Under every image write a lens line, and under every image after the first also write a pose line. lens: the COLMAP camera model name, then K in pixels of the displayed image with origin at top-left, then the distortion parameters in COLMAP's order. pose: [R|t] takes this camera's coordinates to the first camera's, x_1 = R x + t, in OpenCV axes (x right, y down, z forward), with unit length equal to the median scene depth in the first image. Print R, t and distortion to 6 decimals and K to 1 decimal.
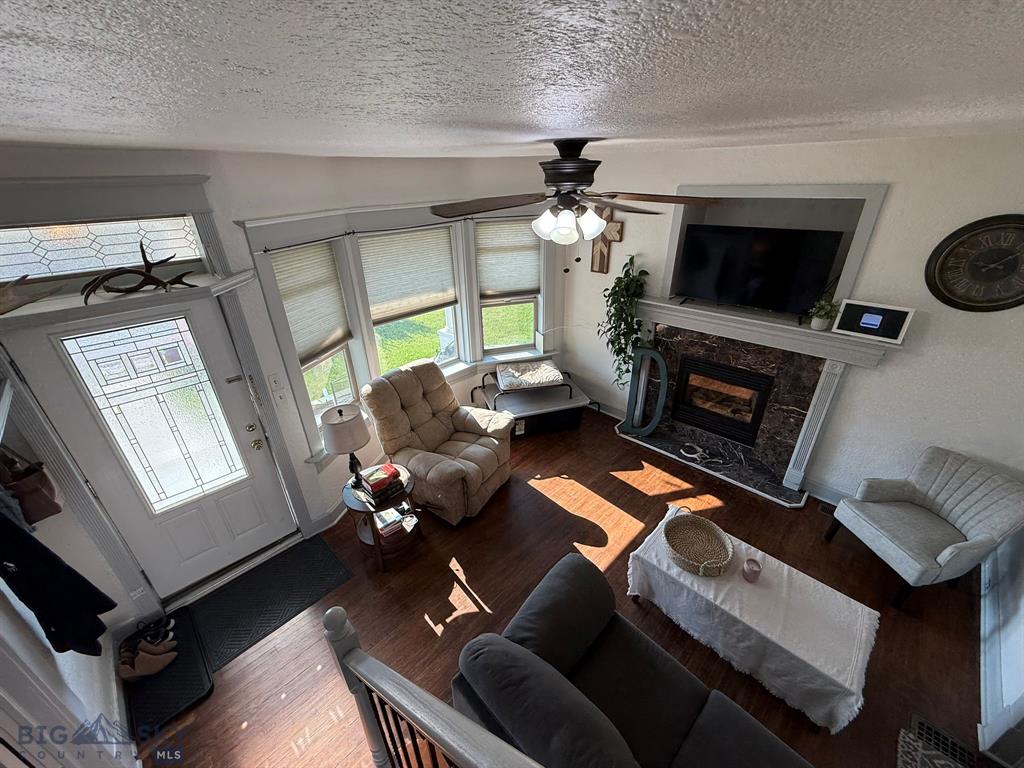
lens RADIAL K [[408.4, 0, 511.0], [0, 408.4, 382.6], [0, 0, 1]] dist [-0.000909, 0.000520]
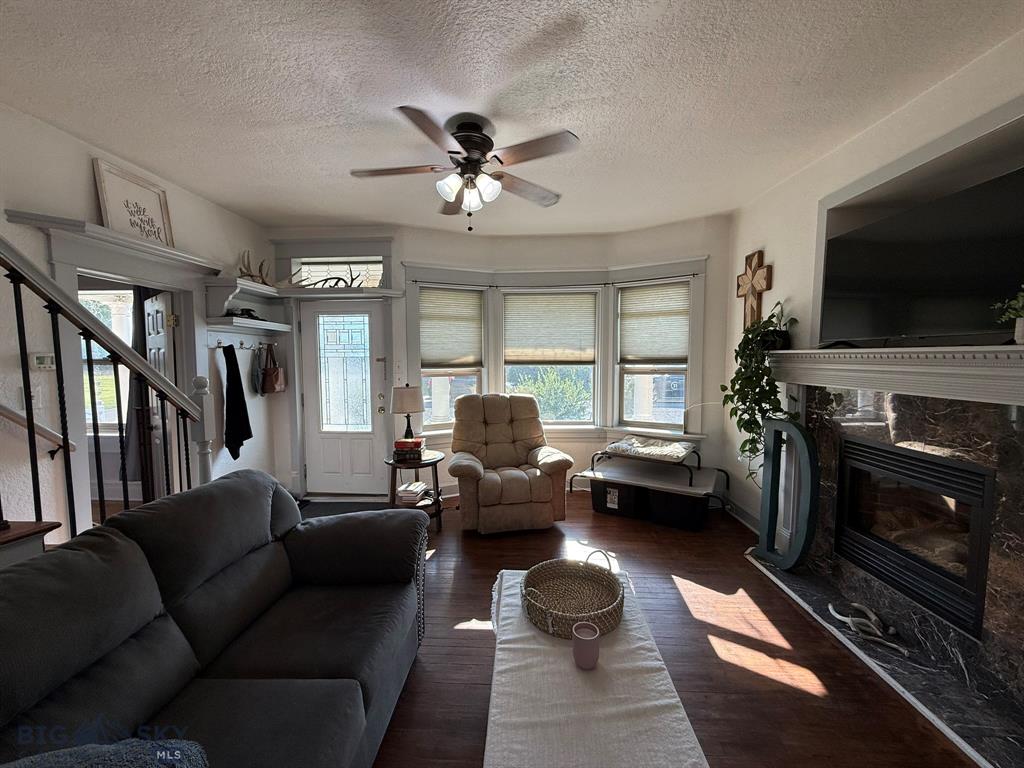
lens RADIAL K [[408.4, 0, 512.1], [0, 408.4, 384.1], [0, 0, 1]] dist [-0.000909, 0.000520]
pose [[0.673751, 0.068000, -0.735823, 0.550827], [-0.341423, 0.911746, -0.228364, 0.178281], [0.655355, 0.405087, 0.637506, 0.259575]]
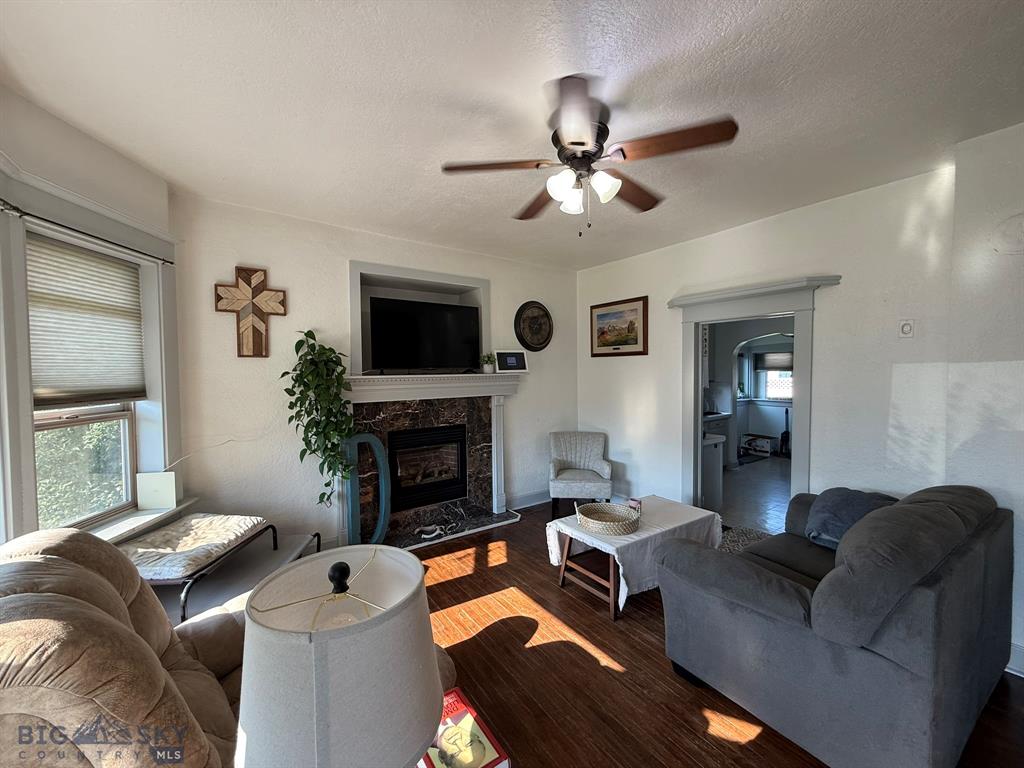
lens RADIAL K [[408.4, 0, 508.6], [0, 408.4, 384.5], [0, 0, 1]] dist [-0.000909, 0.000520]
pose [[0.192577, -0.014781, 0.981171, -0.437502], [0.446735, 0.891580, -0.074250, 0.024359], [-0.873694, 0.452622, 0.178301, 0.570981]]
